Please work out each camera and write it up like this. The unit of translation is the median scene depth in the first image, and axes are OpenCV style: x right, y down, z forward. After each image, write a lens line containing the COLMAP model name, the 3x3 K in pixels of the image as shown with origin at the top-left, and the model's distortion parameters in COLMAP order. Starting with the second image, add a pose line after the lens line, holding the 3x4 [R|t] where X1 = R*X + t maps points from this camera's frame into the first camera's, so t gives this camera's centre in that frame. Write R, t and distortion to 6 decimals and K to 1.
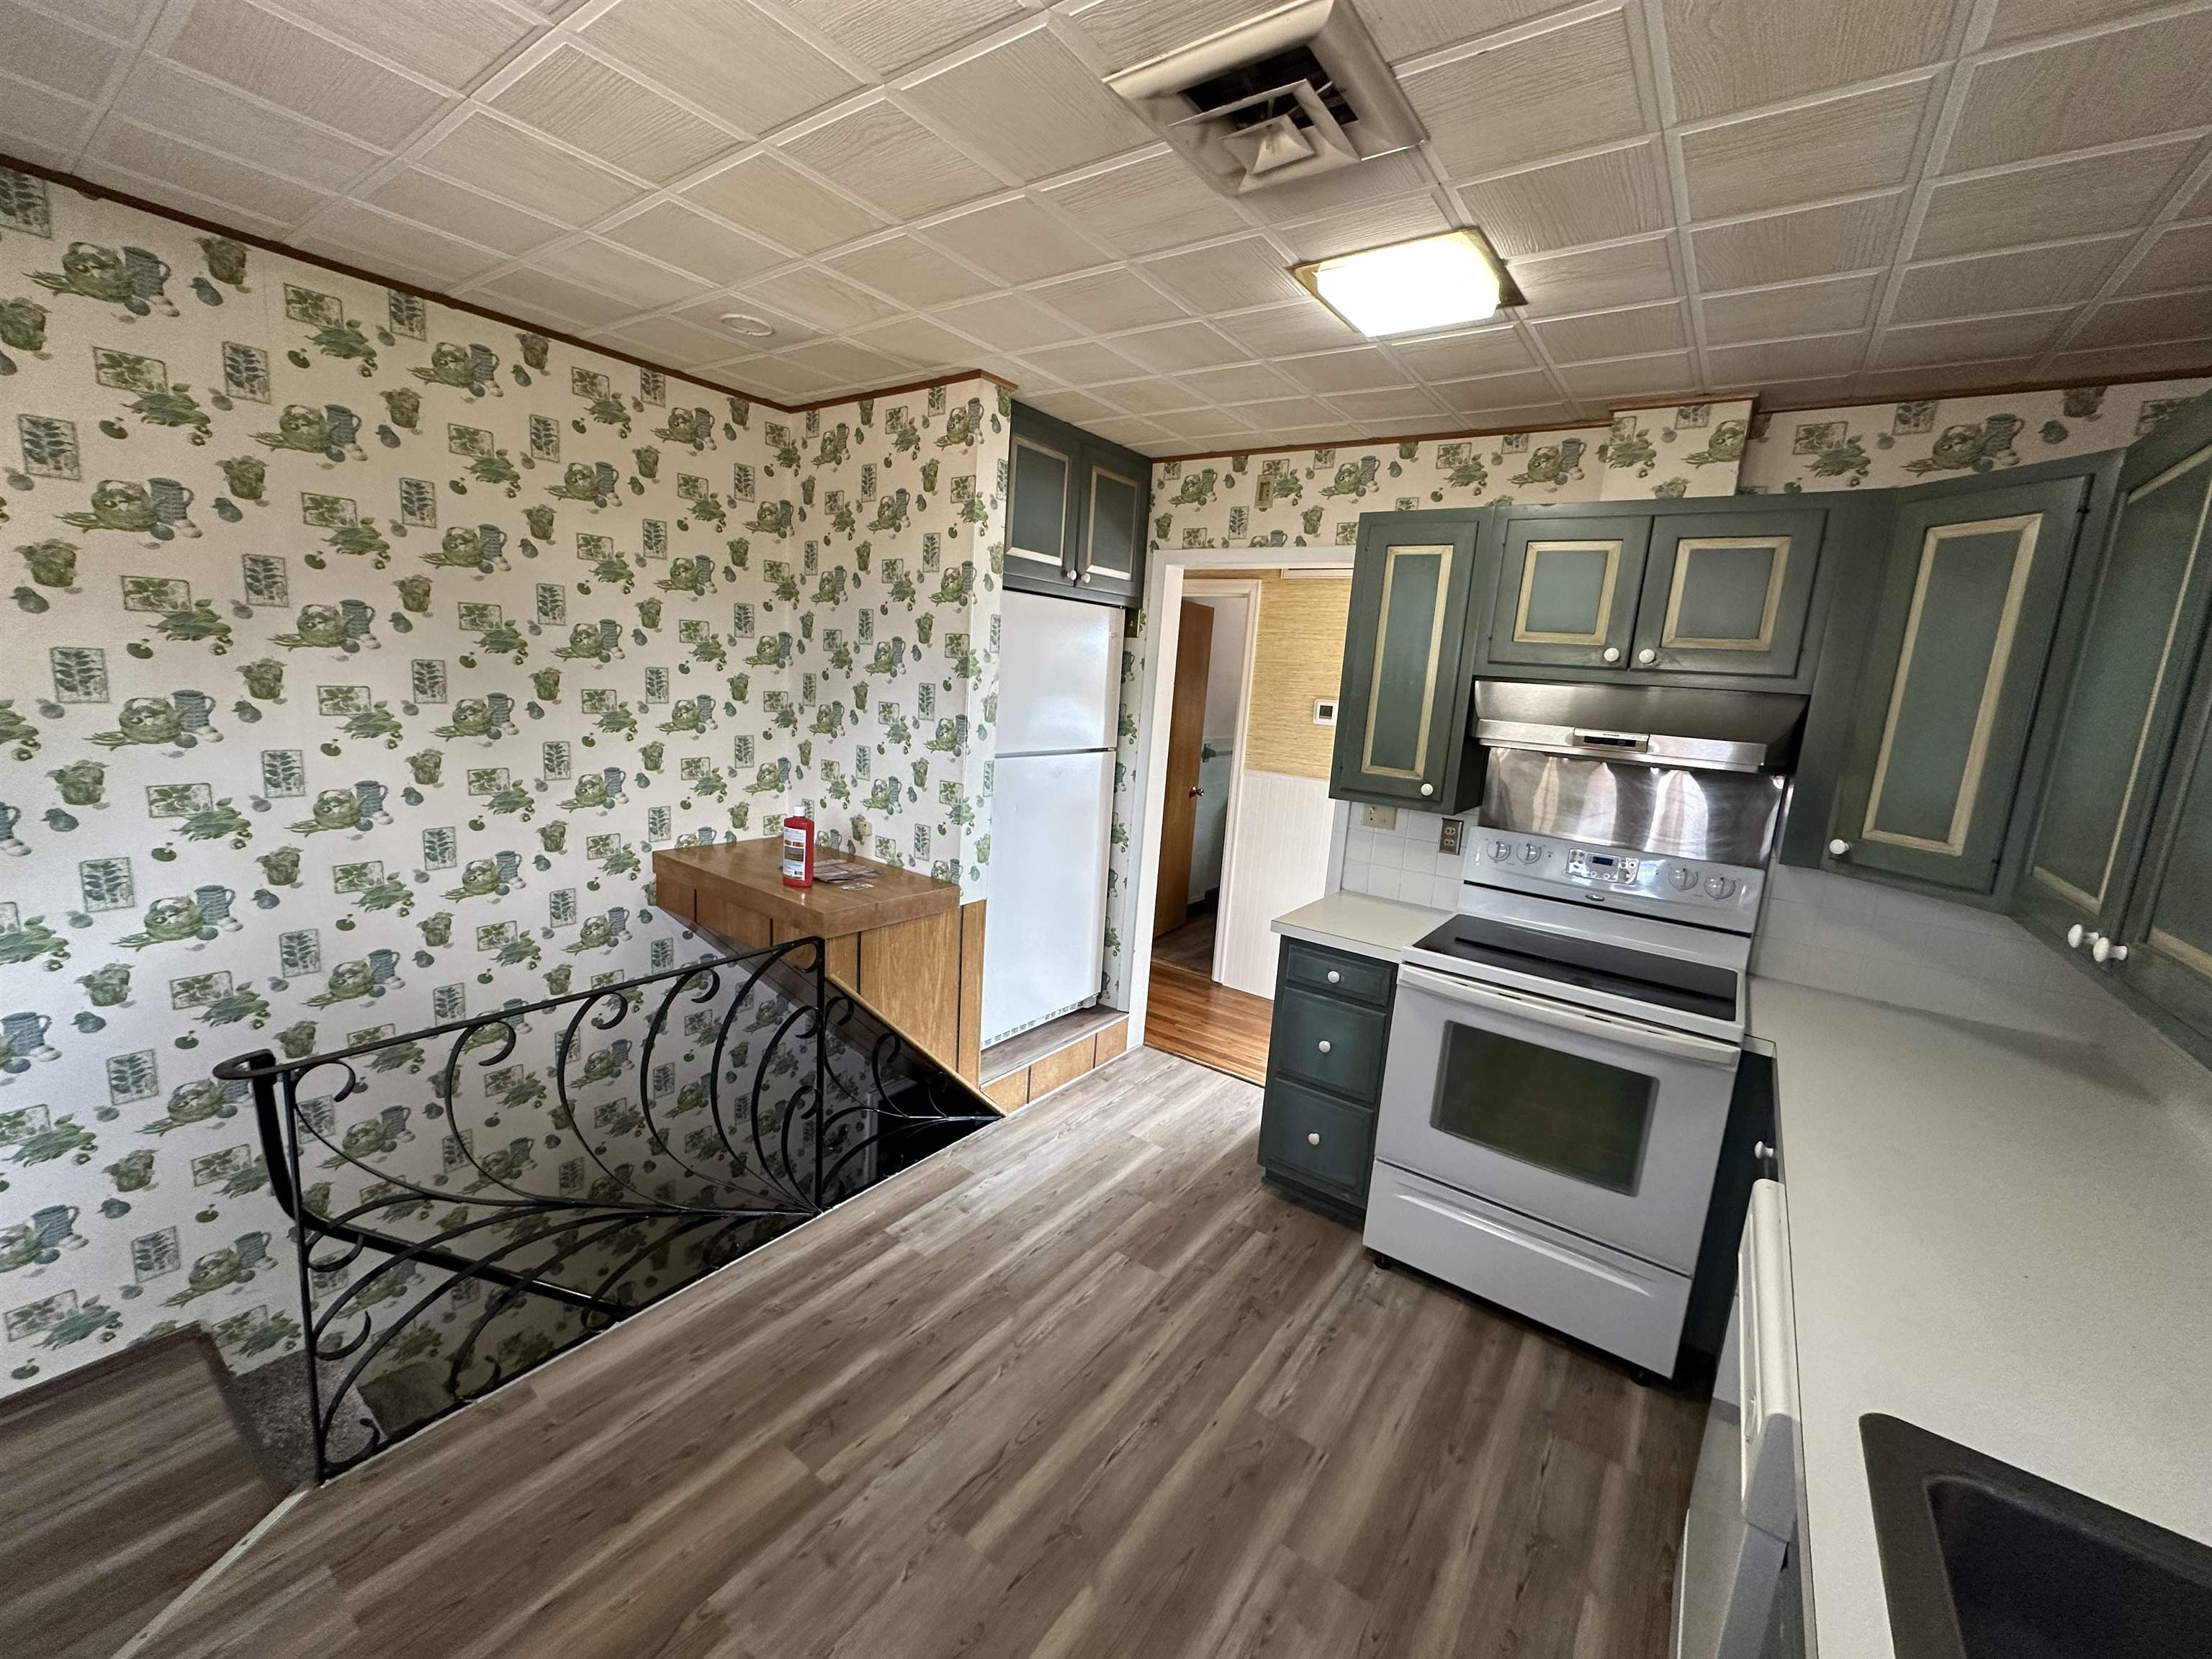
lens RADIAL K [[881.5, 0, 1100.5], [0, 881.5, 824.4], [0, 0, 1]] dist [-0.003588, 0.000135]
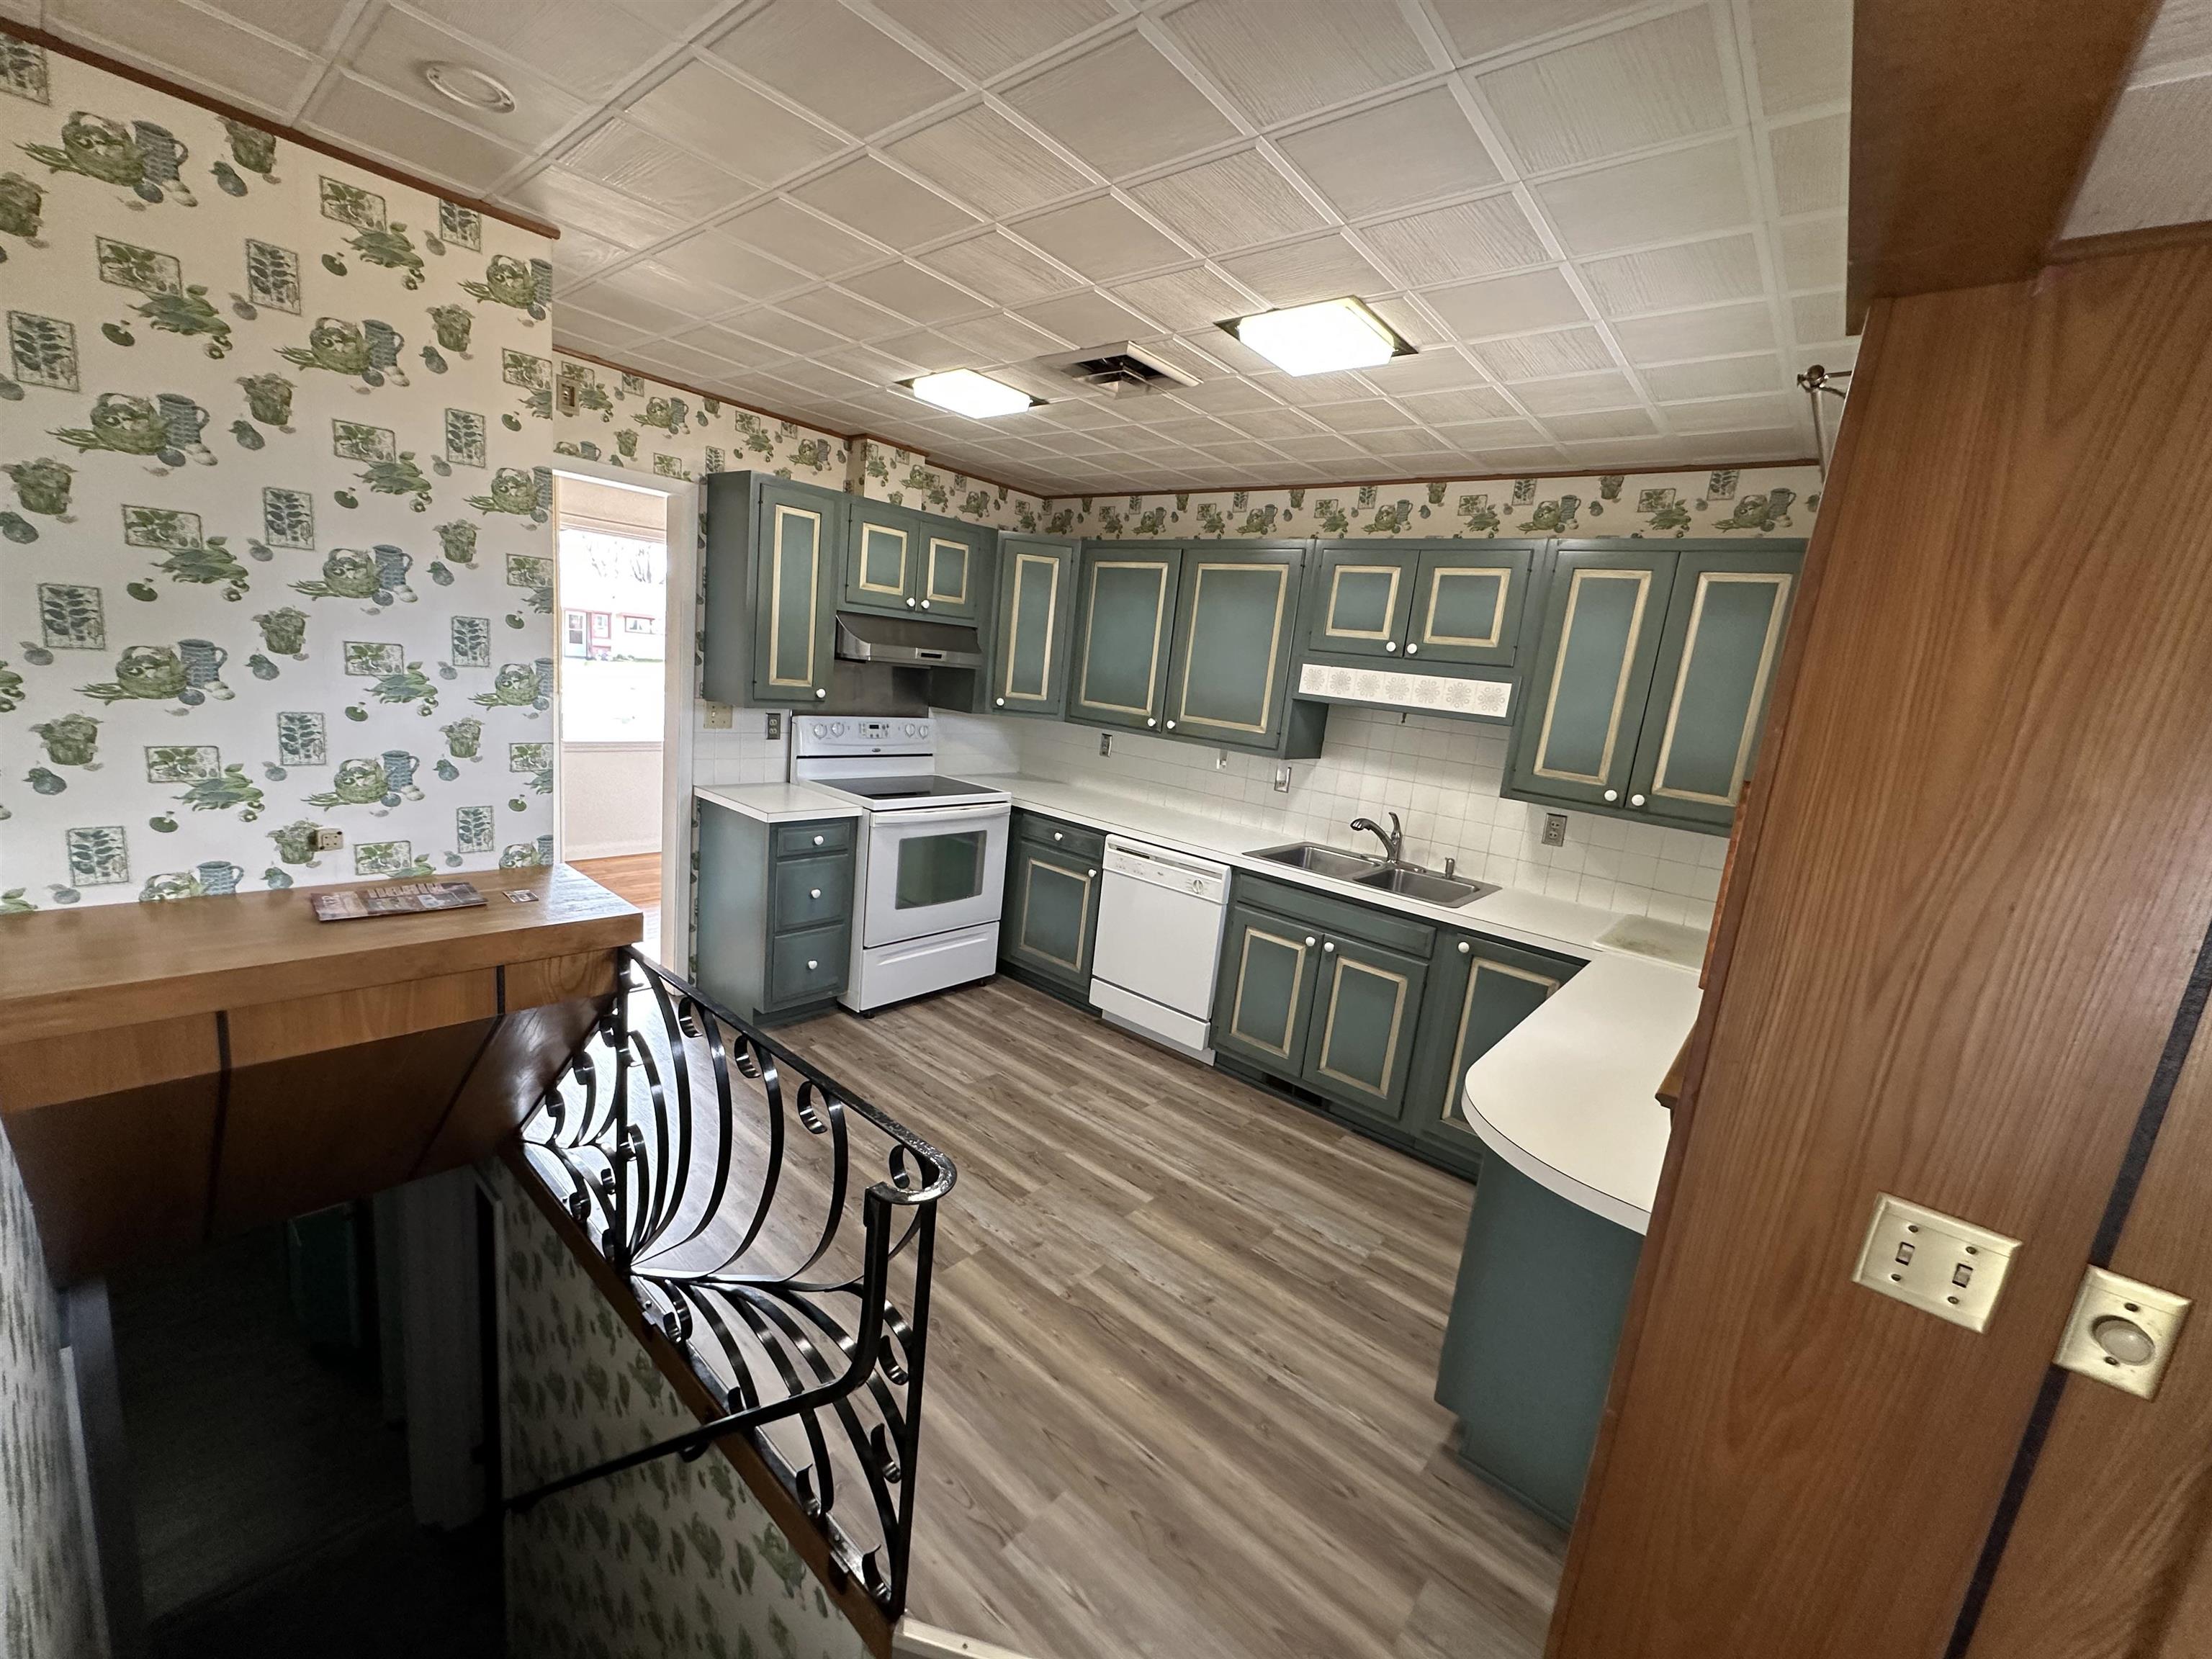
lens RADIAL K [[881.5, 0, 1103.1], [0, 881.5, 827.6], [0, 0, 1]] dist [-0.003588, 0.000135]
pose [[0.085490, -0.247127, 0.965204, -0.887146], [0.072261, 0.967738, 0.241376, -0.125079], [-0.993715, 0.049111, 0.100590, 0.388282]]
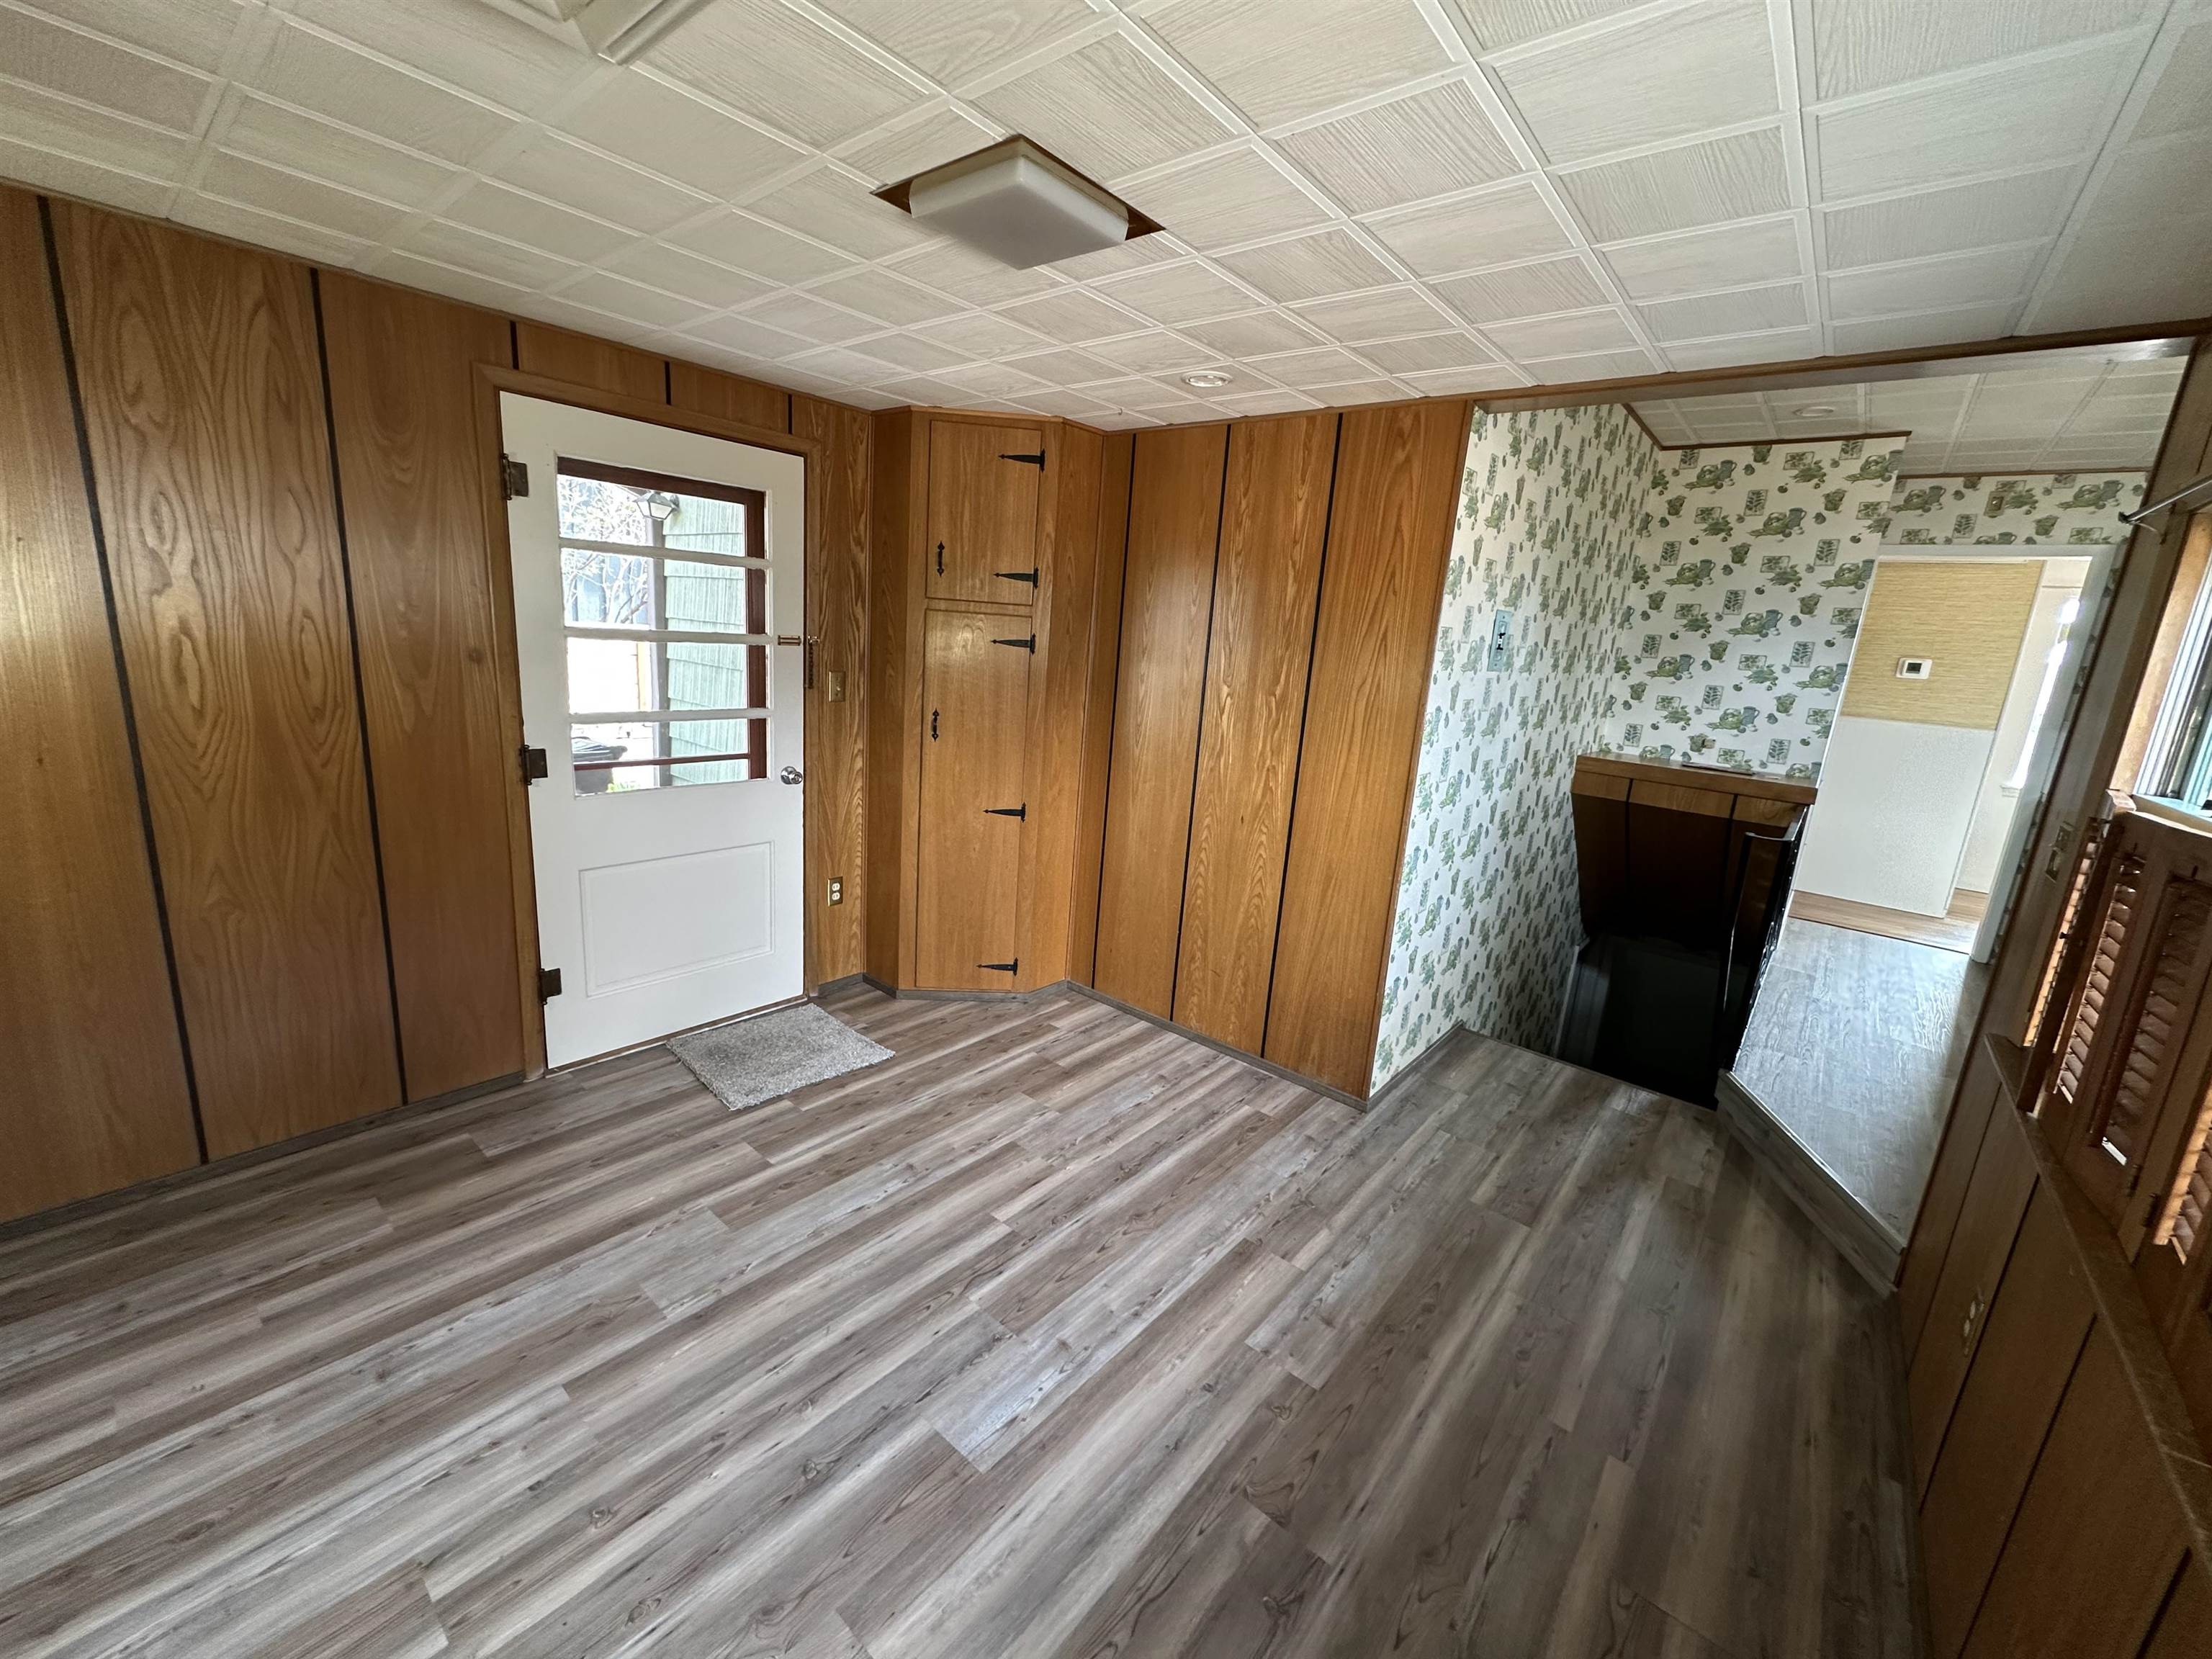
lens RADIAL K [[881.5, 0, 1108.5], [0, 881.5, 828.2], [0, 0, 1]] dist [-0.003588, 0.000135]
pose [[0.997091, 0.021070, -0.073252, -1.205389], [-0.017891, 0.998881, 0.043787, 0.103824], [0.074093, -0.042349, 0.996352, -0.545856]]
